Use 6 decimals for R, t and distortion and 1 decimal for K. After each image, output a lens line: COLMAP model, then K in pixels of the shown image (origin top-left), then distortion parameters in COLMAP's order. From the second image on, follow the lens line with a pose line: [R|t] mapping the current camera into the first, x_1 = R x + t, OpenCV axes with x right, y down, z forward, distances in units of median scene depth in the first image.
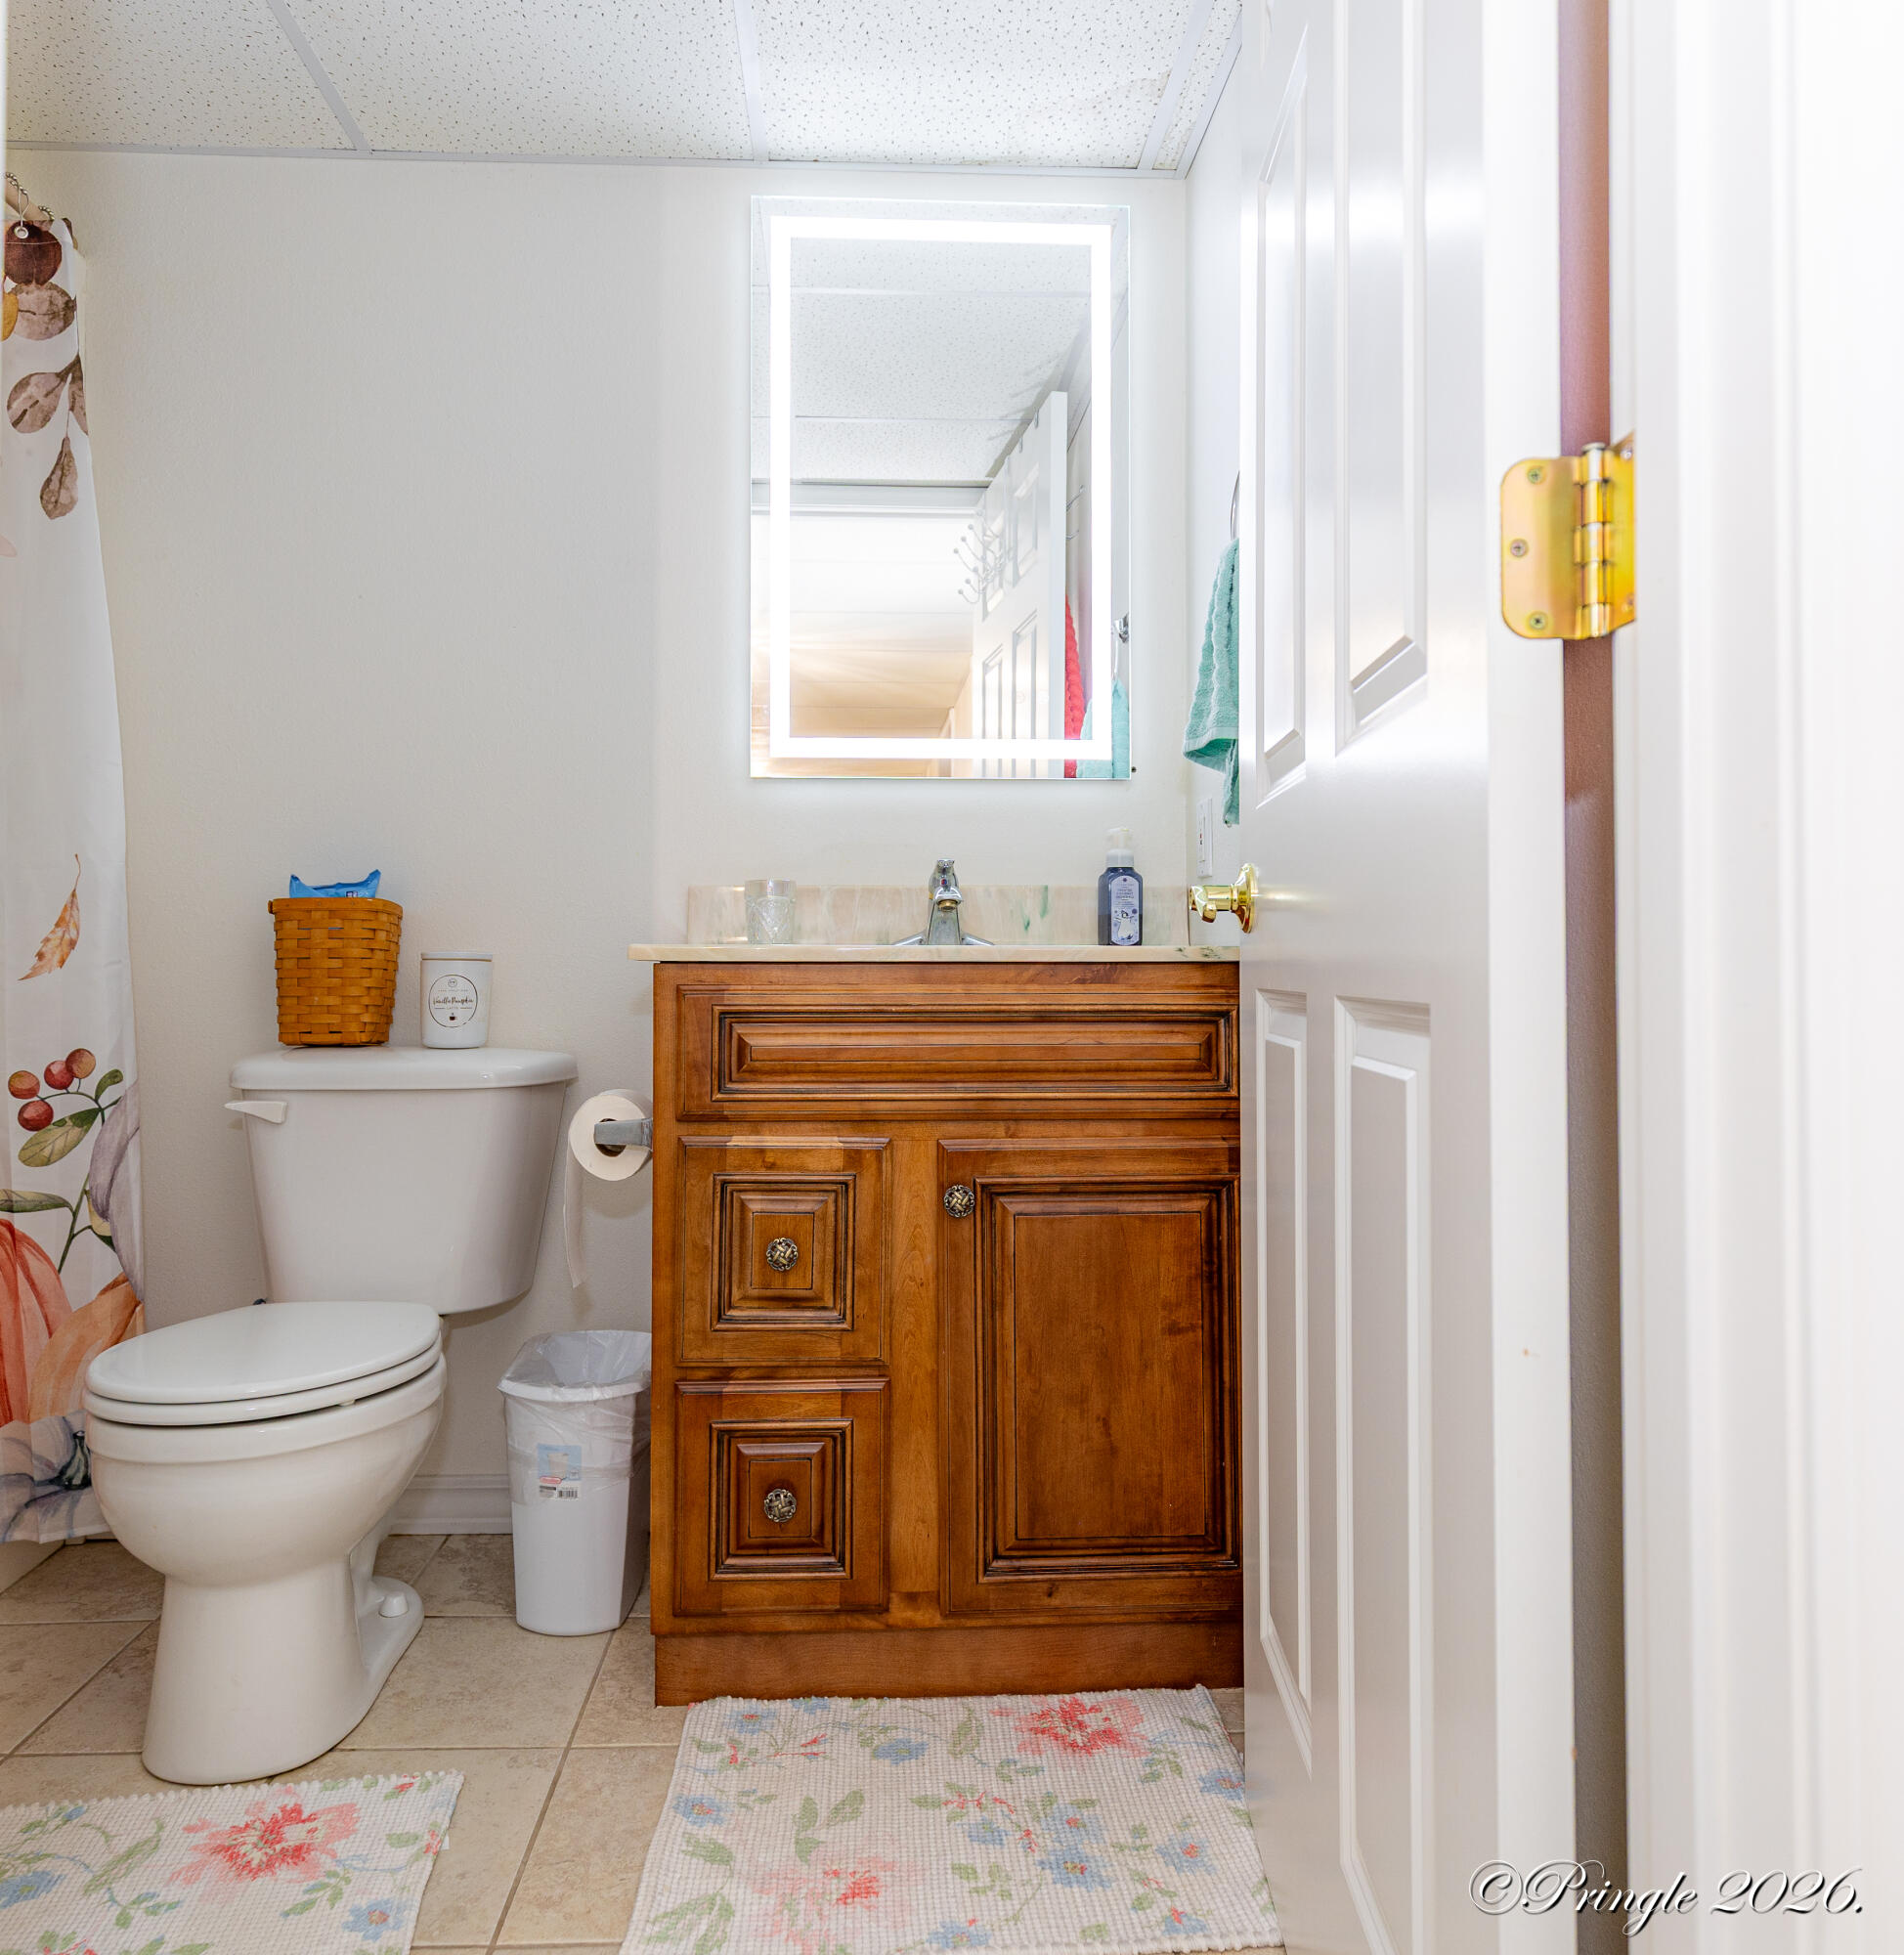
lens RADIAL K [[924.5, 0, 952.0], [0, 924.5, 977.5], [0, 0, 1]] dist [0.000847, 0.000153]
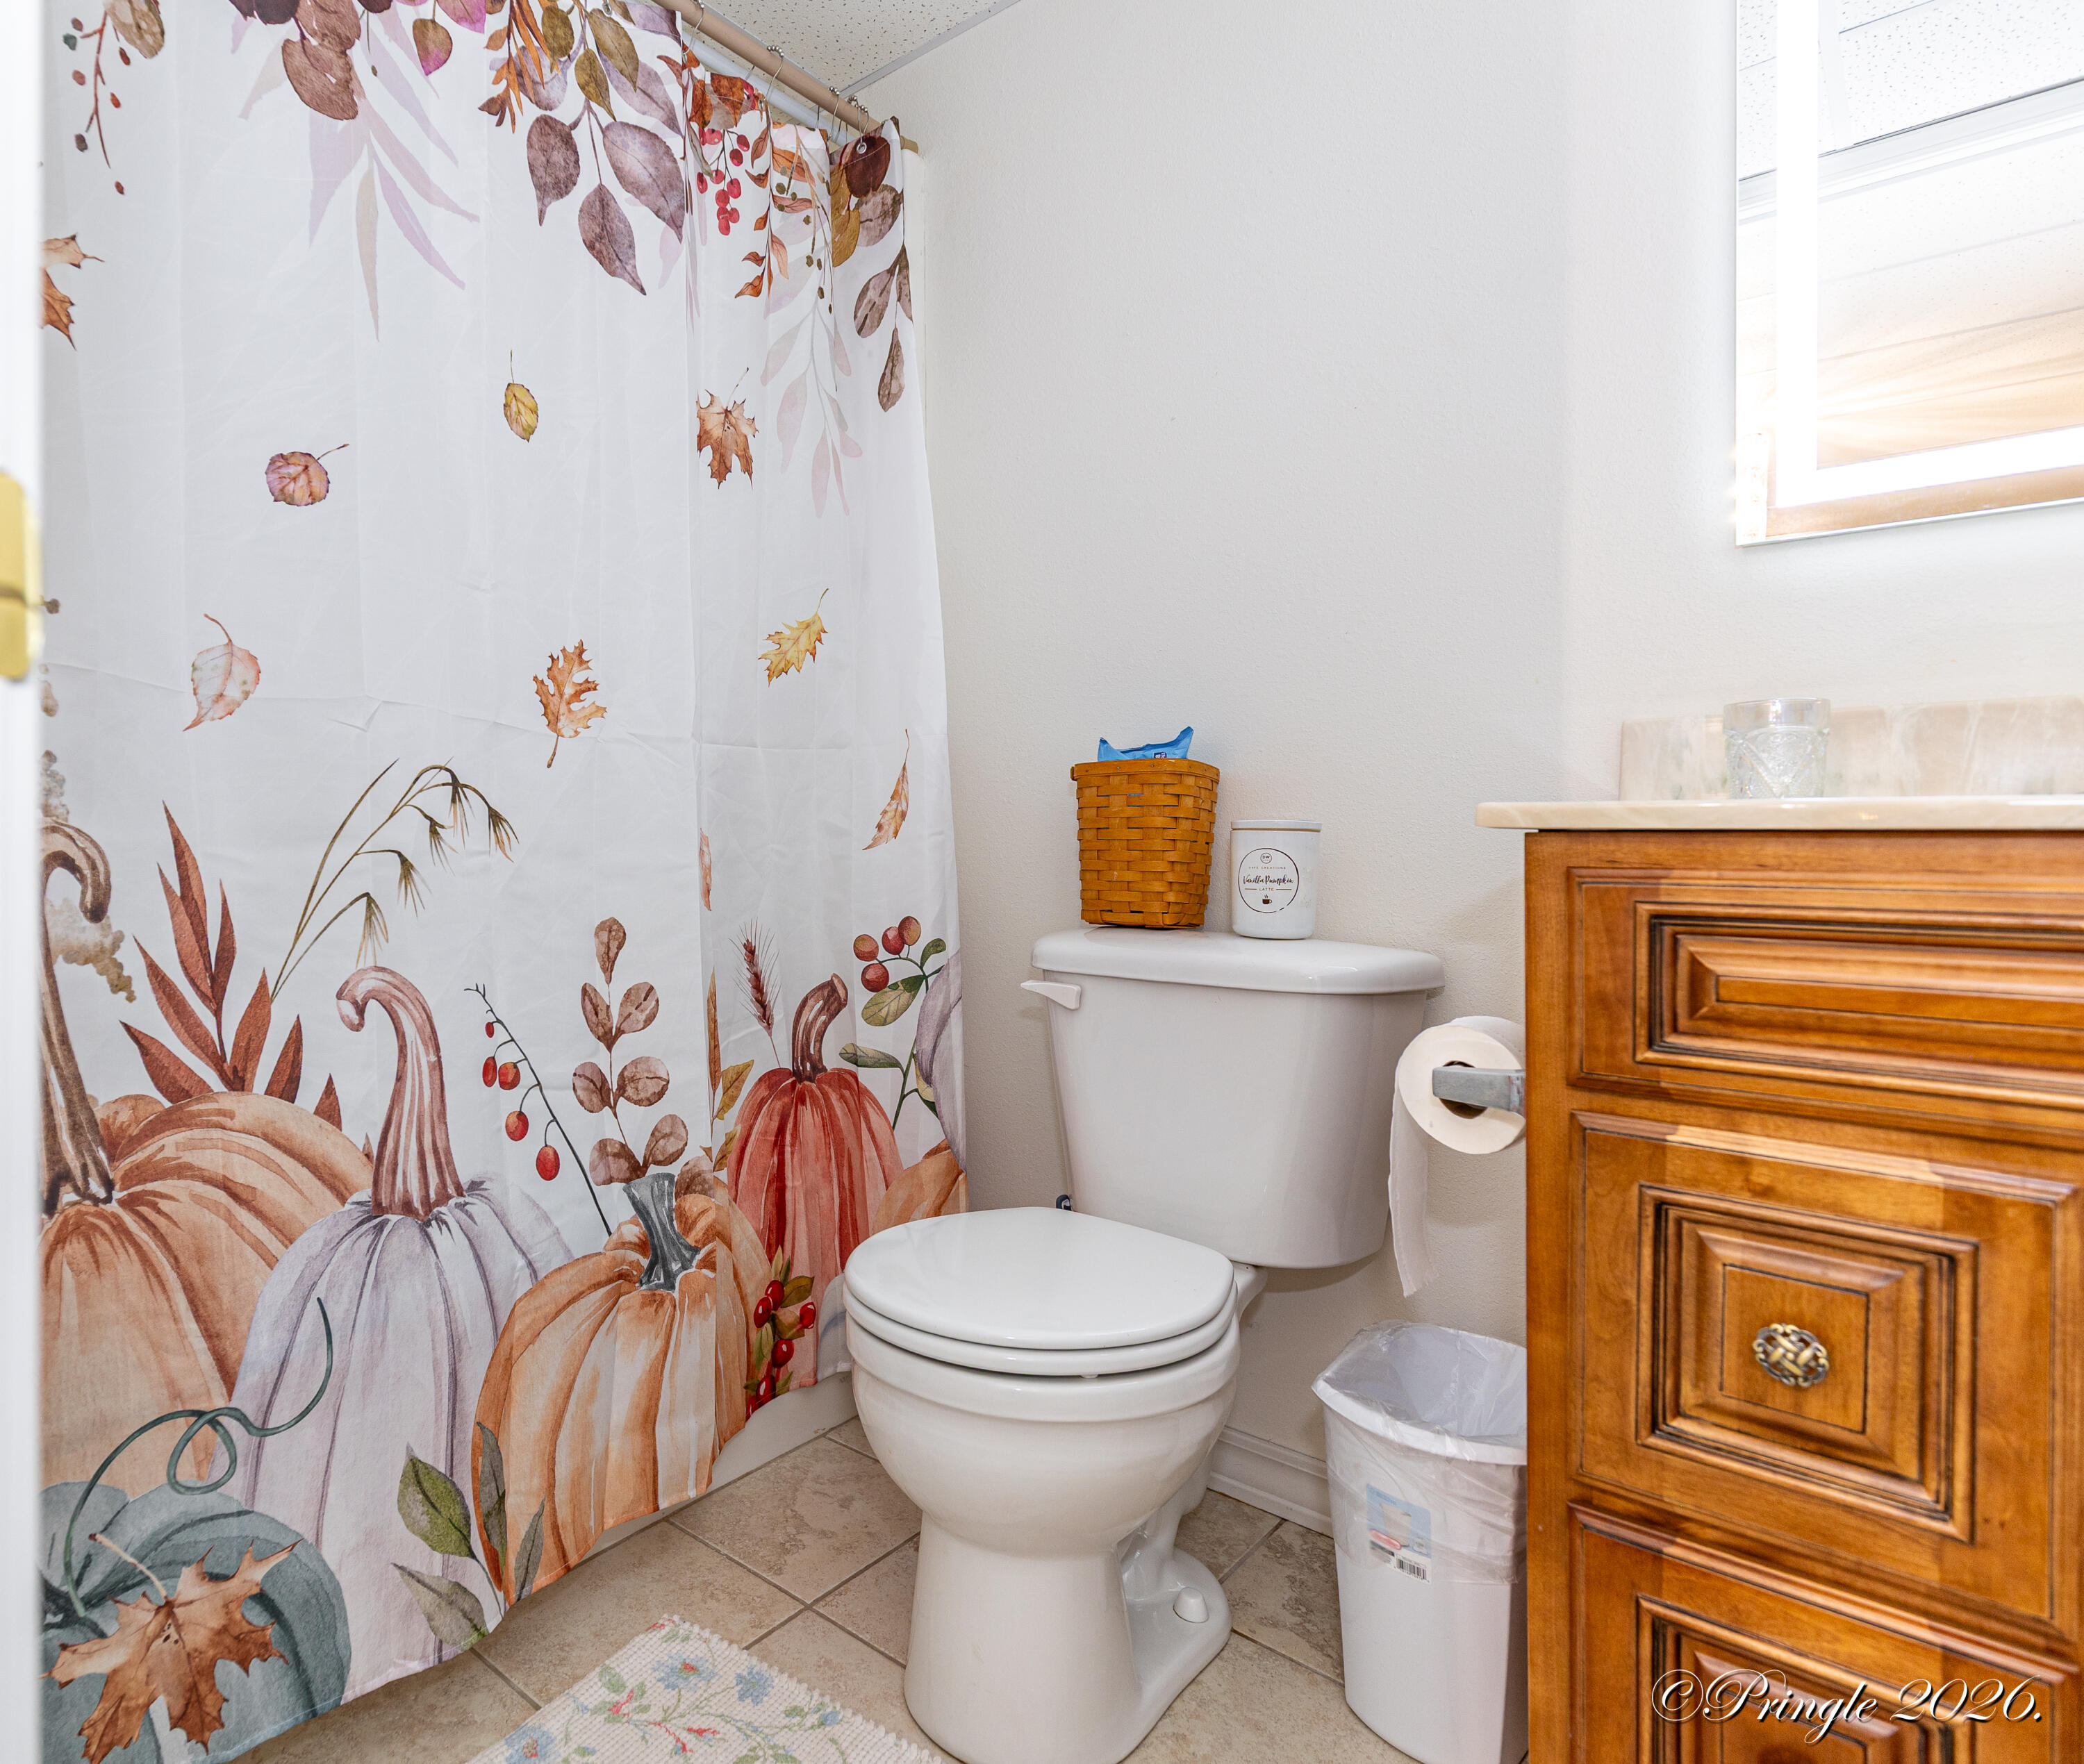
lens RADIAL K [[905.1, 0, 1040.4], [0, 905.1, 829.7], [0, 0, 1]] dist [0.003688, -0.000571]
pose [[0.623750, -0.007466, -0.781588, -0.039538], [-0.011606, 0.999756, -0.018813, -0.001940], [0.781538, 0.020805, 0.623511, 0.331179]]
